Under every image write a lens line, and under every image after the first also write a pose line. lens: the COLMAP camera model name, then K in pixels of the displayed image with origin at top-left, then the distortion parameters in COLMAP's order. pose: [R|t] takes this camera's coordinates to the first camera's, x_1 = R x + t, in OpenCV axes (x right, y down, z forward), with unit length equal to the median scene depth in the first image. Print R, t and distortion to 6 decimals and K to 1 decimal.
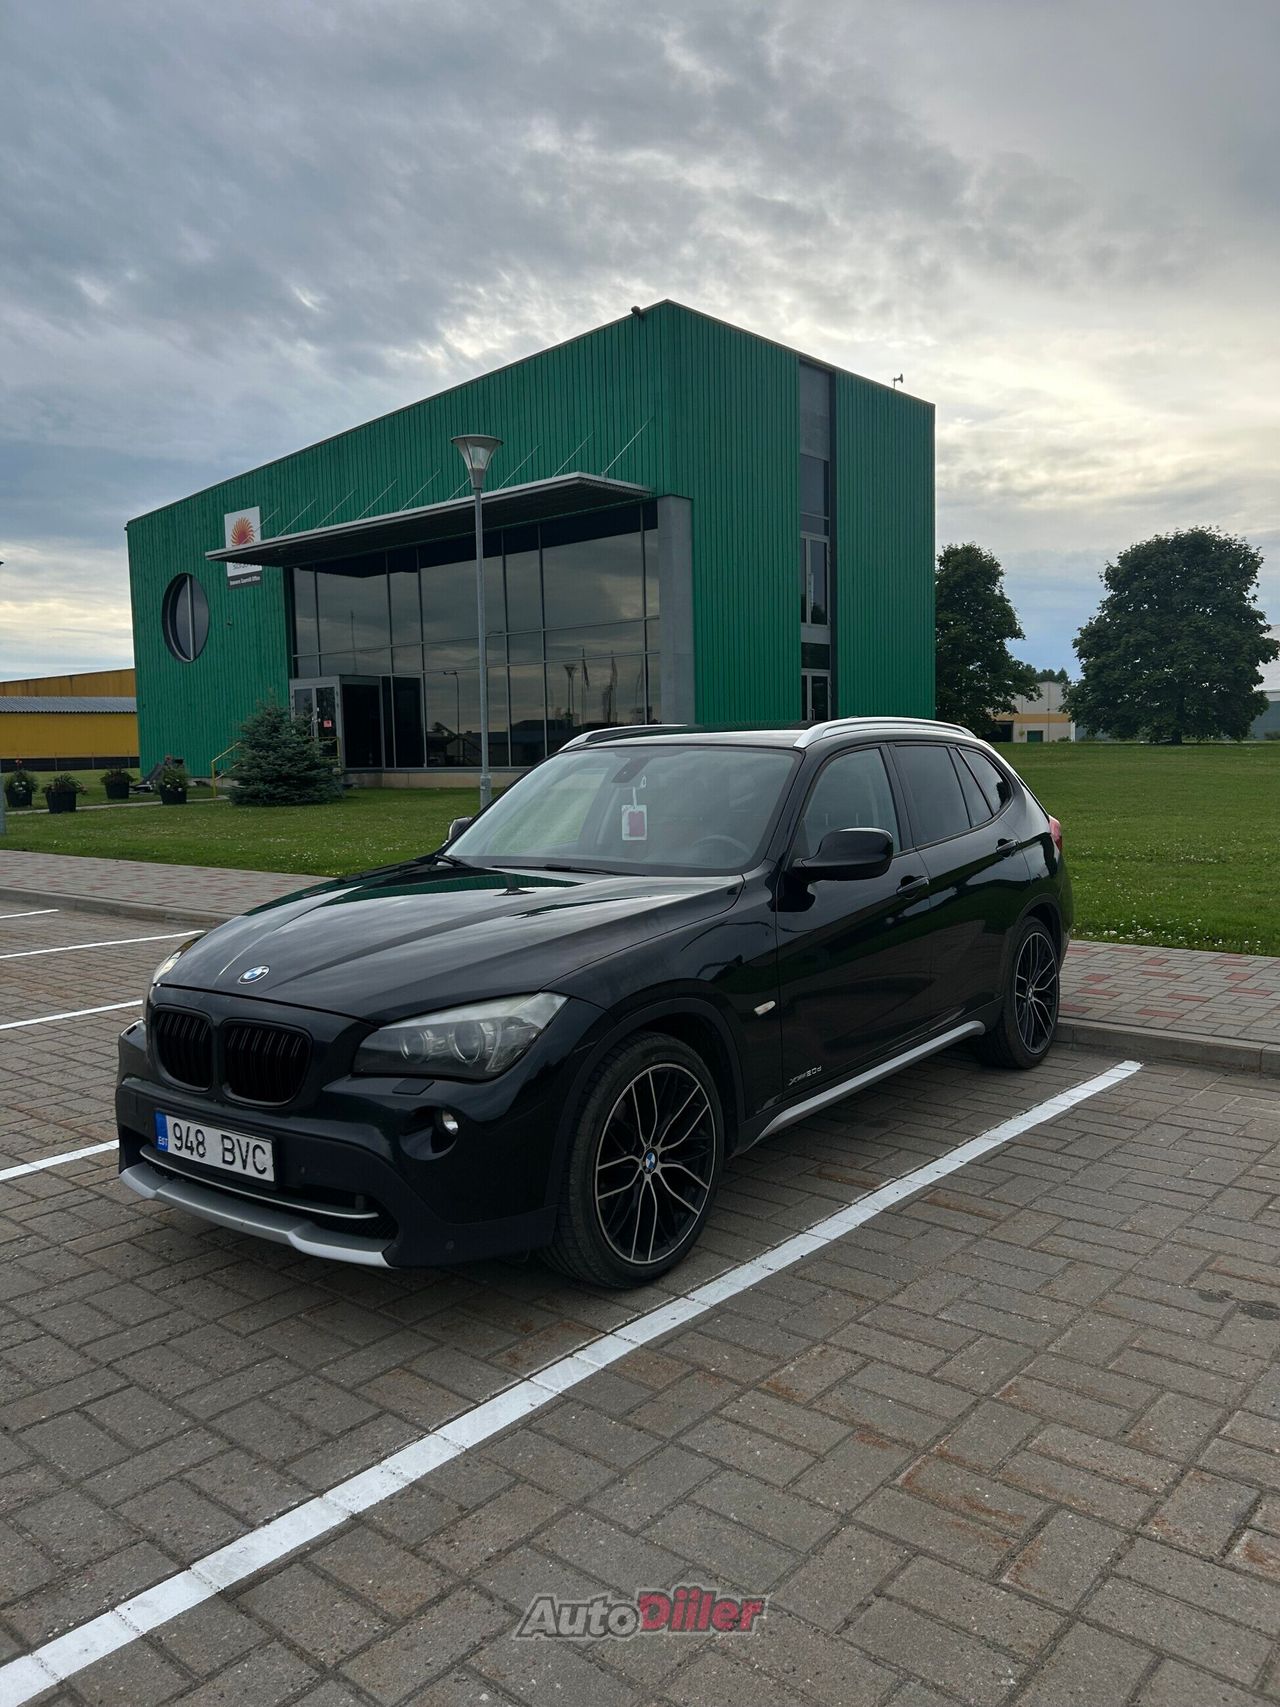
lens RADIAL K [[1285.8, 0, 651.6], [0, 1285.8, 850.0], [0, 0, 1]] dist [0.092191, -0.141563]
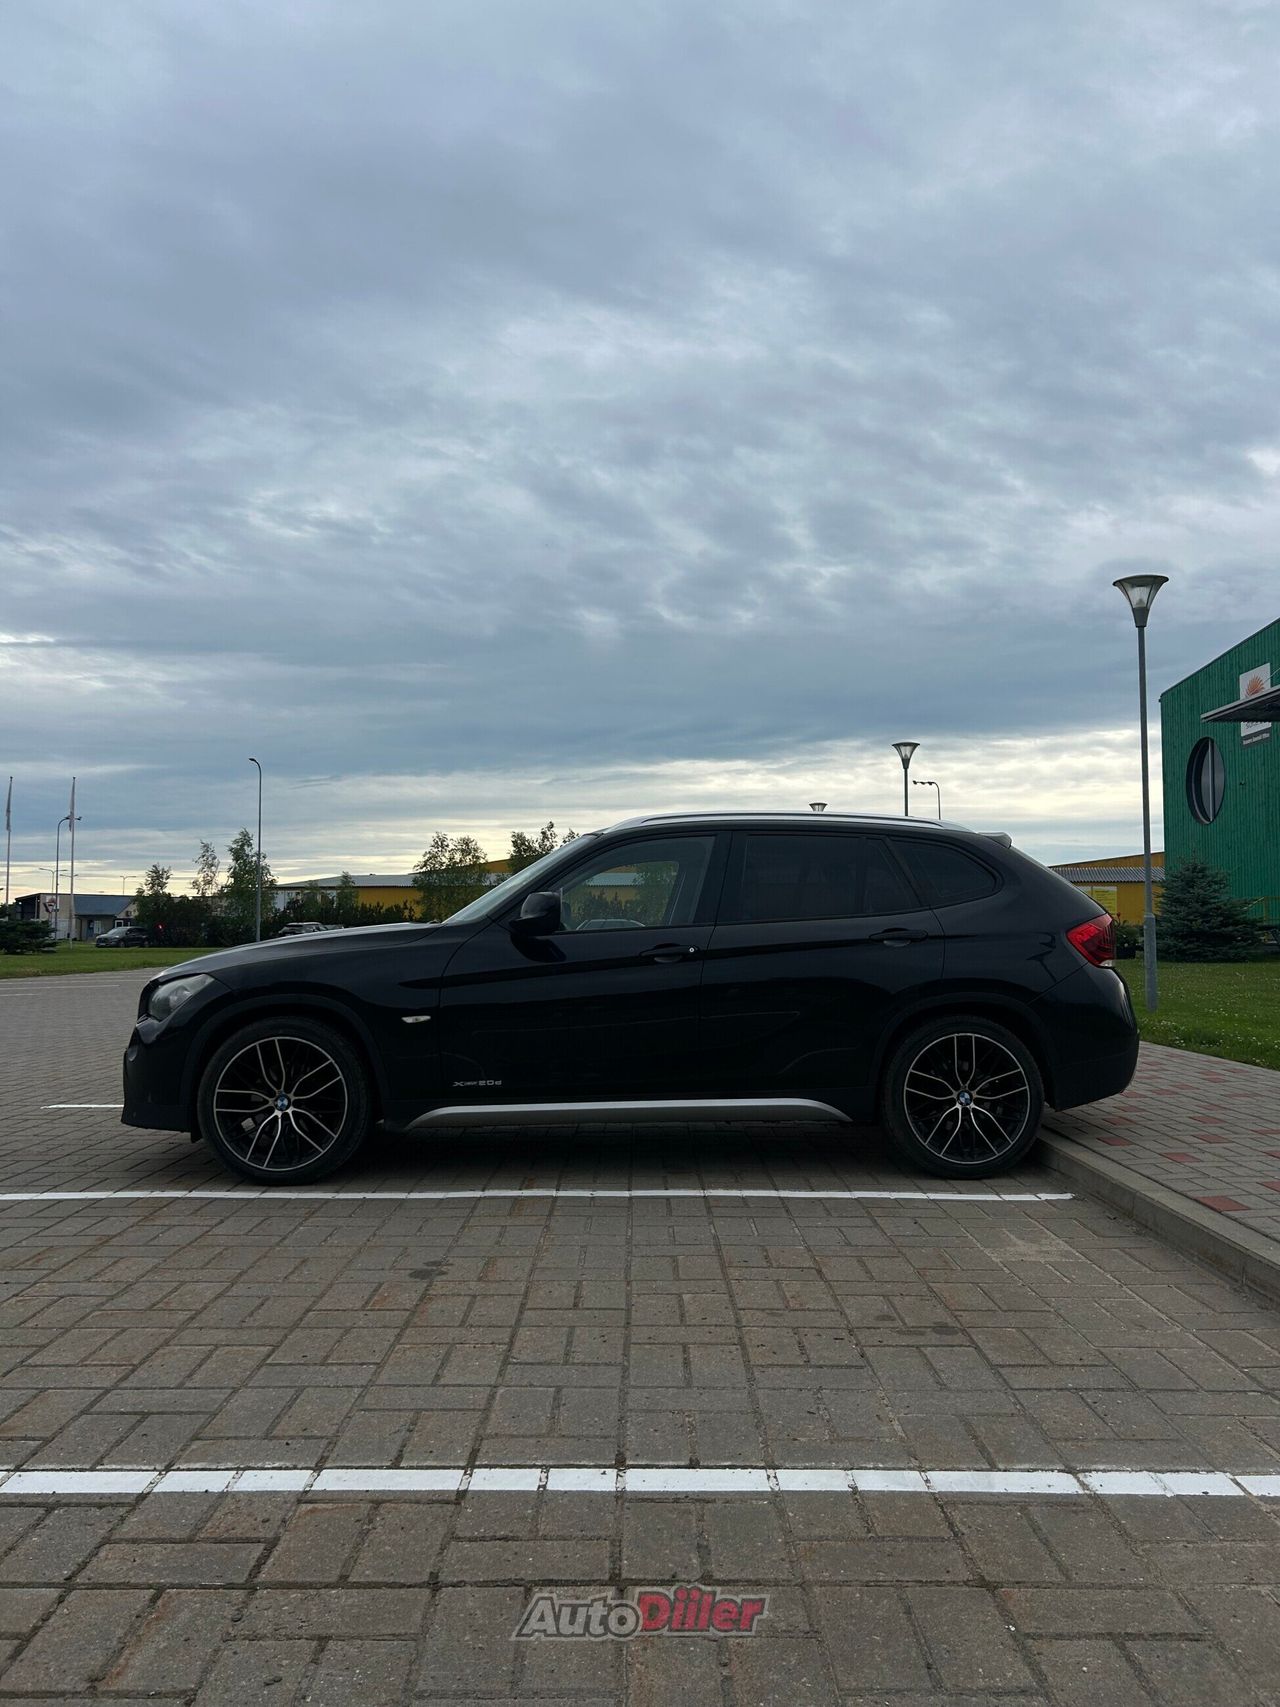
lens RADIAL K [[1295.9, 0, 640.0], [0, 1295.9, 853.5], [0, 0, 1]] dist [0.088295, -0.247676]
pose [[0.650438, -0.023905, -0.759183, 1.256265], [-0.074891, 0.992616, -0.095419, 0.062409], [0.755858, 0.118920, 0.643845, 0.282418]]
